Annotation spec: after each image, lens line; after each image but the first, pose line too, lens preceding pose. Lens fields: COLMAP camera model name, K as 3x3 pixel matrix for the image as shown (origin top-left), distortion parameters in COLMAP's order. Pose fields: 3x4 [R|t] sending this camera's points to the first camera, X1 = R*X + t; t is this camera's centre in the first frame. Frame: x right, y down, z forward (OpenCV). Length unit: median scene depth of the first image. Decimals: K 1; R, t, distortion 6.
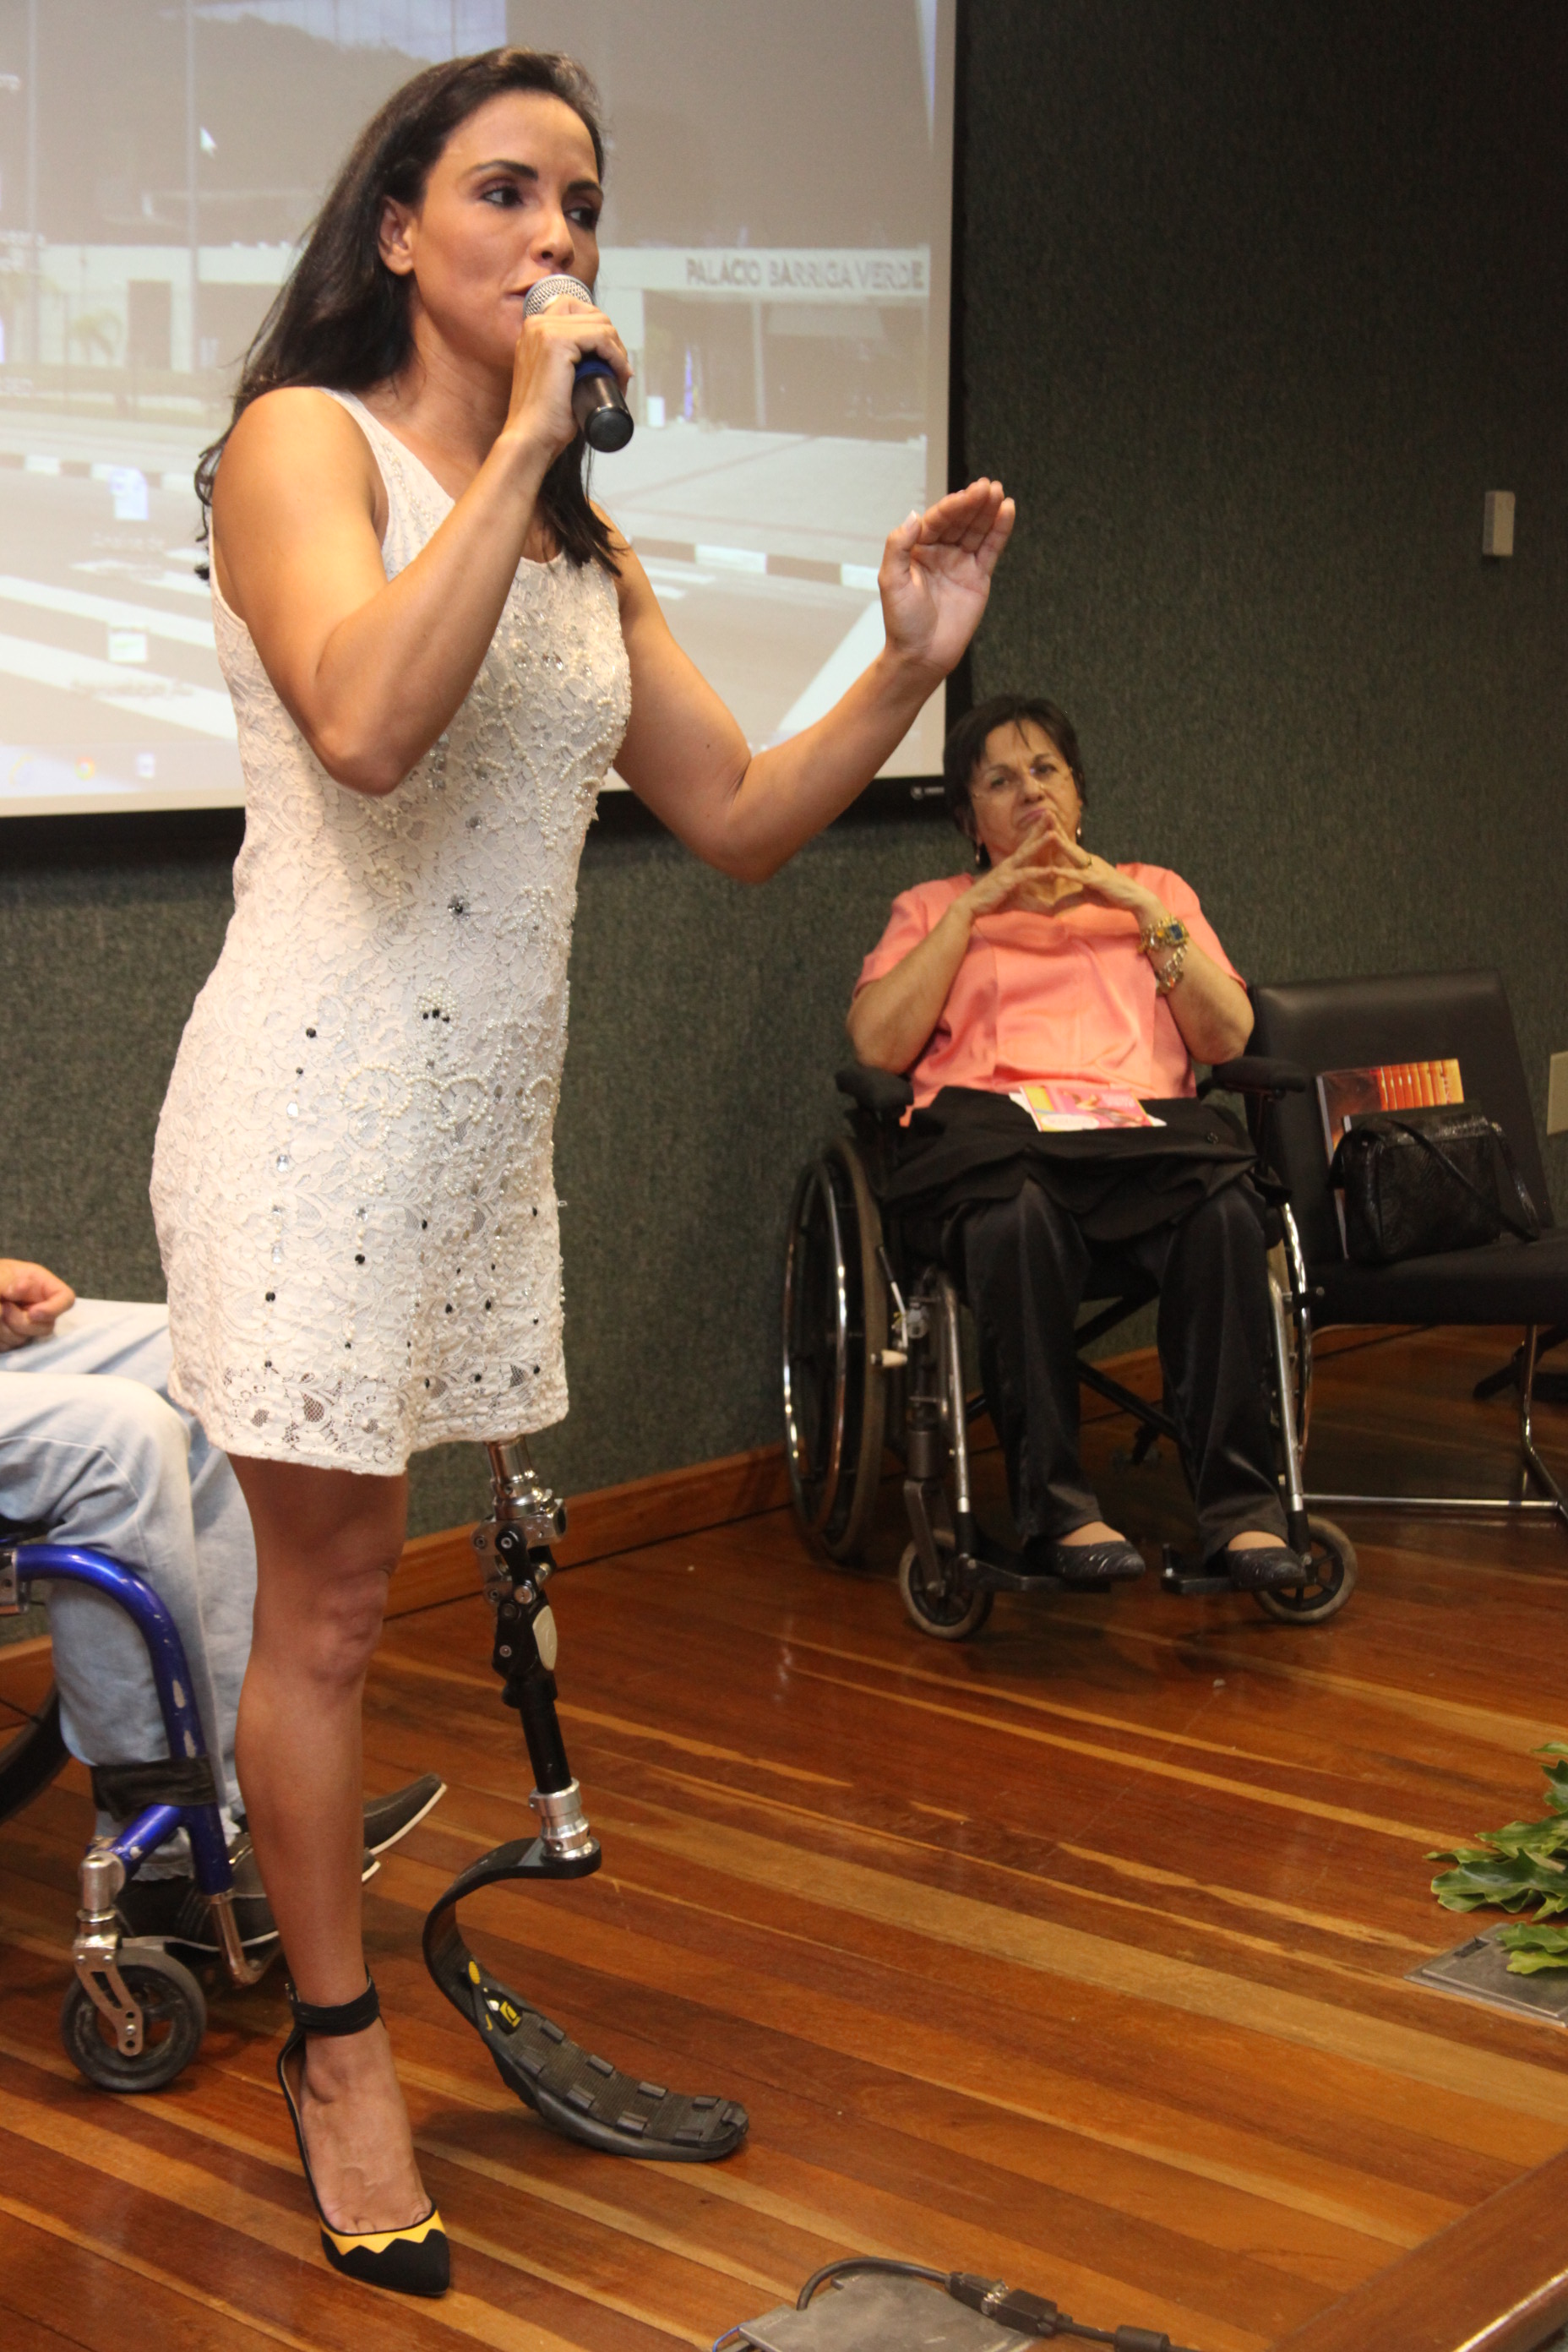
lens RADIAL K [[3501.3, 0, 781.5], [0, 3501.3, 1215.5], [0, 0, 1]] dist [0.108412, 0.000000]
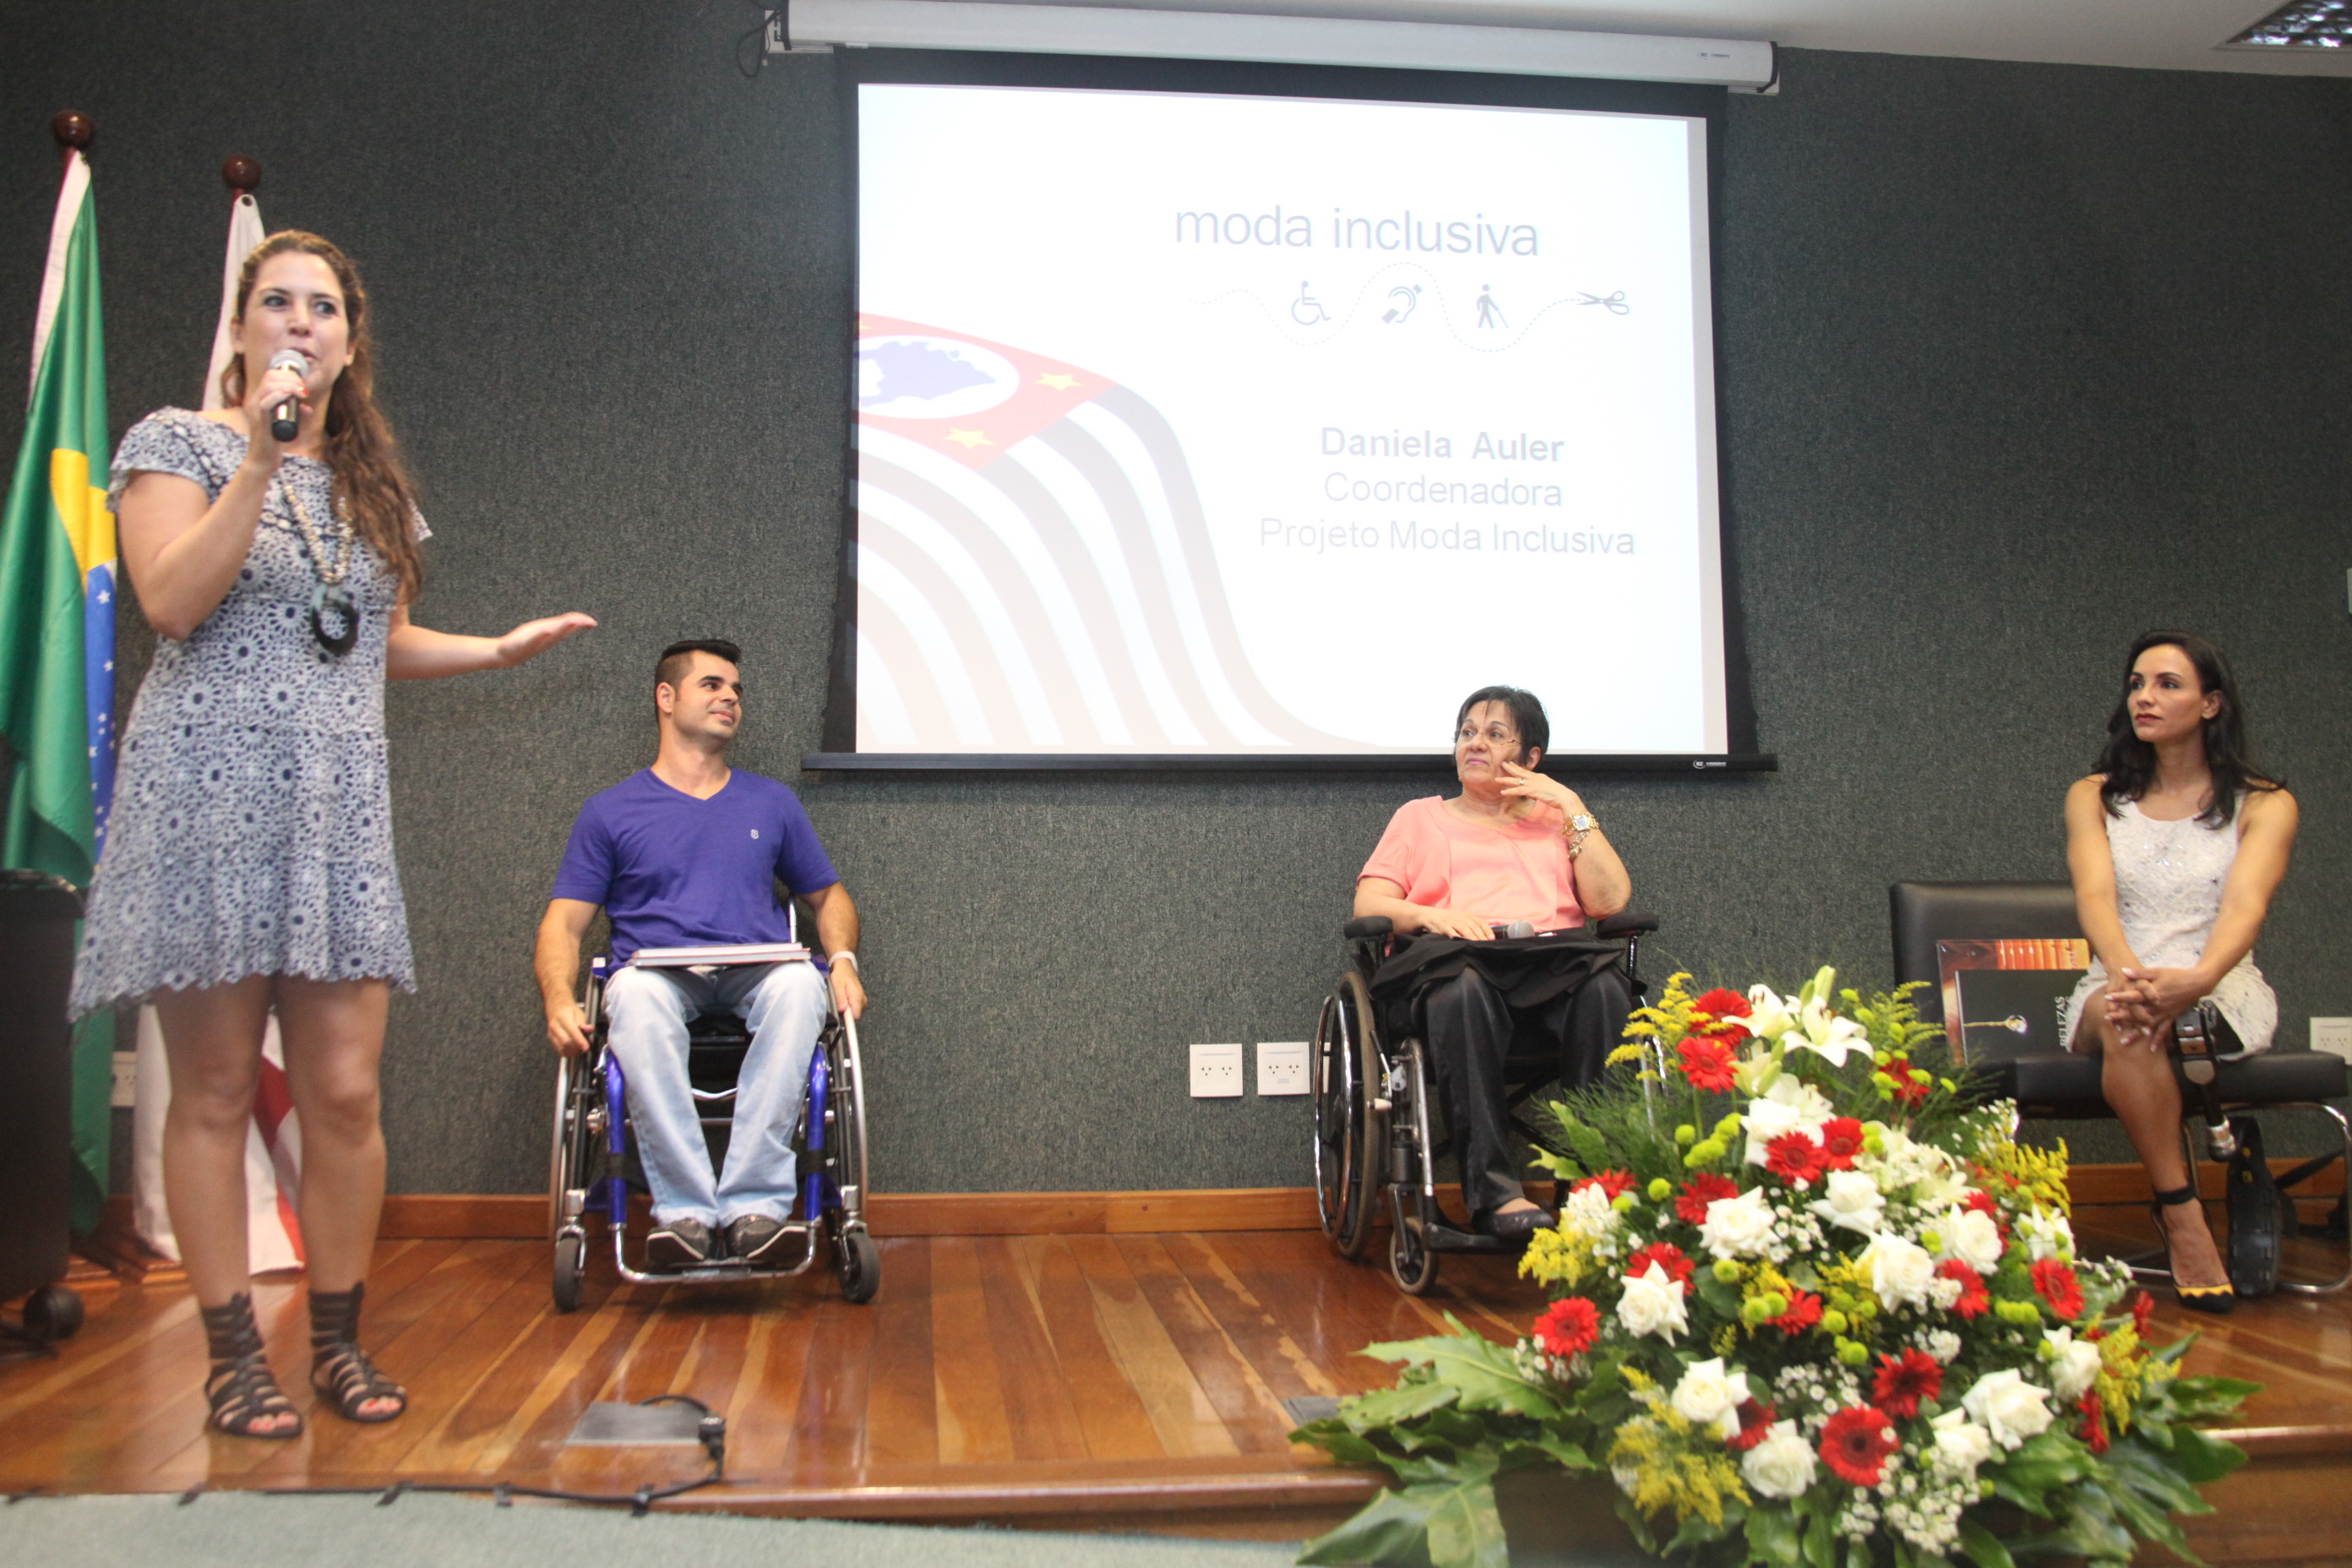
lens RADIAL K [[2119.2, 0, 1167.1], [0, 2119.2, 783.2], [0, 0, 1]] dist [-0.100015, 0.038291]
pose [[0.727218, -0.053973, -0.684281, 0.586305], [-0.101055, 0.977622, -0.184507, 0.097199], [0.678927, 0.203327, 0.705490, 0.210925]]
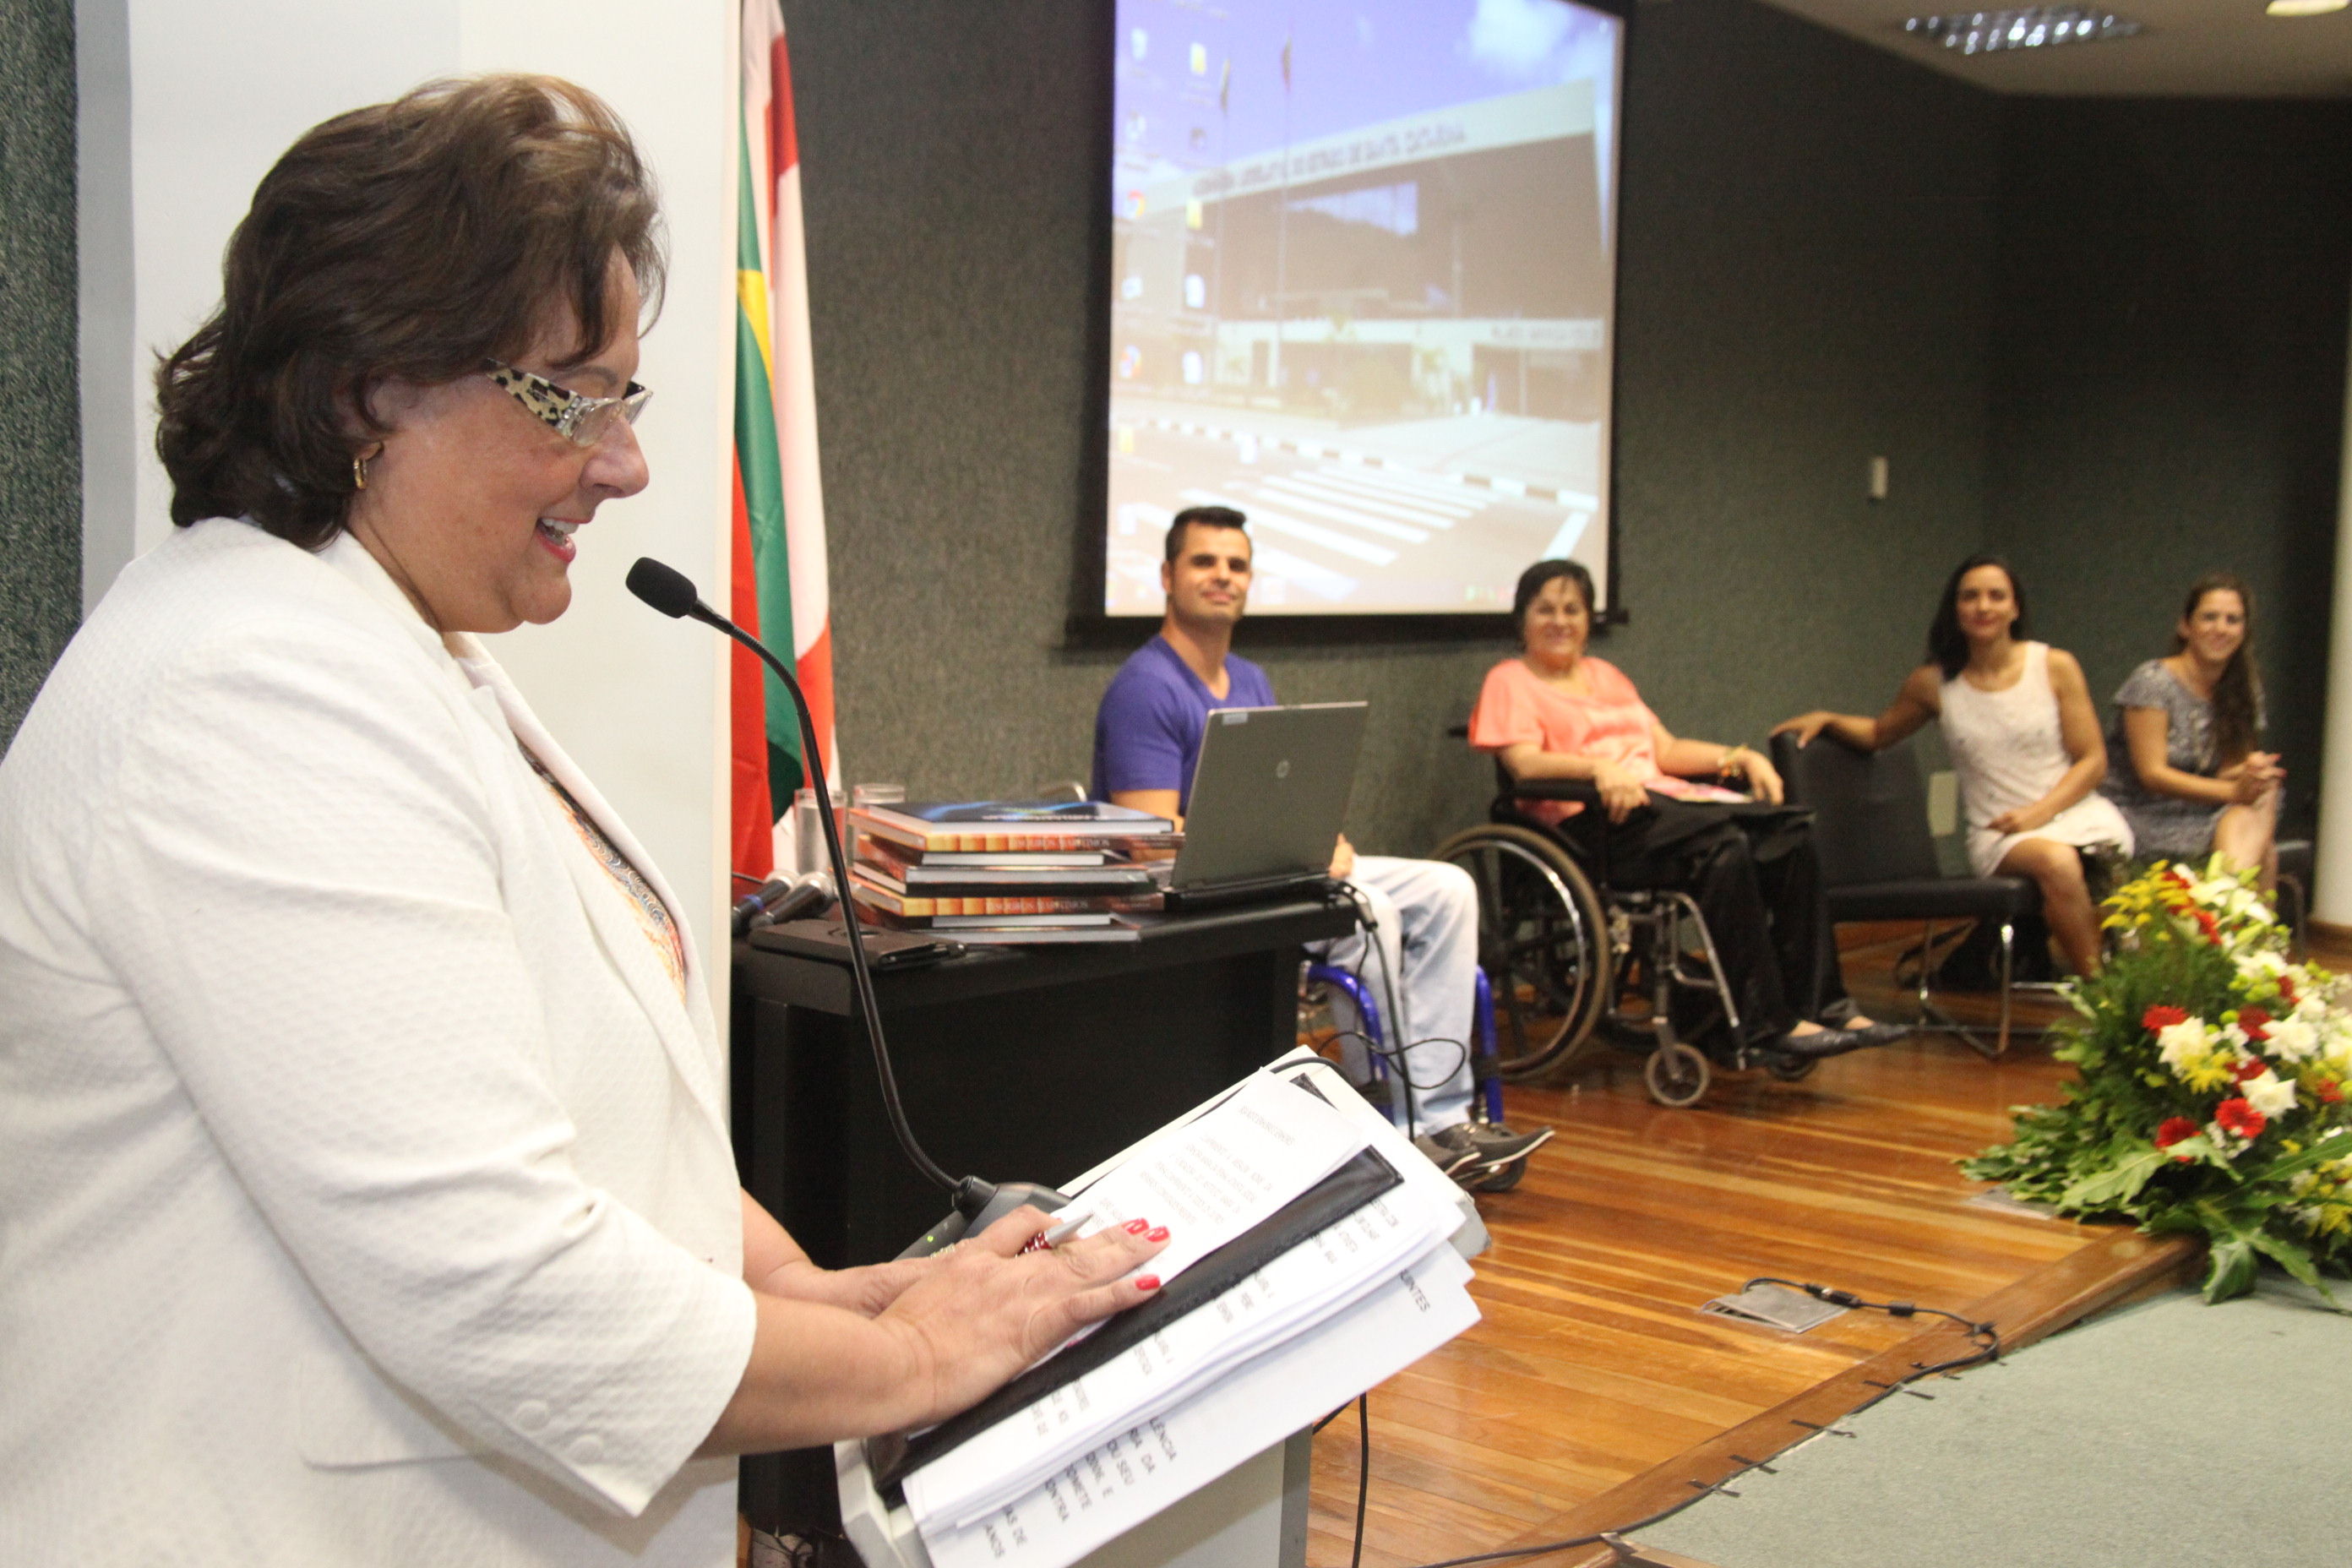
lens RADIAL K [[2613.9, 0, 1161.1], [0, 2613.9, 802.5], [0, 0, 1]] dist [-0.016635, 0.000000]
pose [[0.999920, 0.011822, 0.004523, -0.211292], [-0.011474, 0.997453, -0.070400, 0.076519], [-0.005344, 0.070342, 0.997509, -0.350245]]
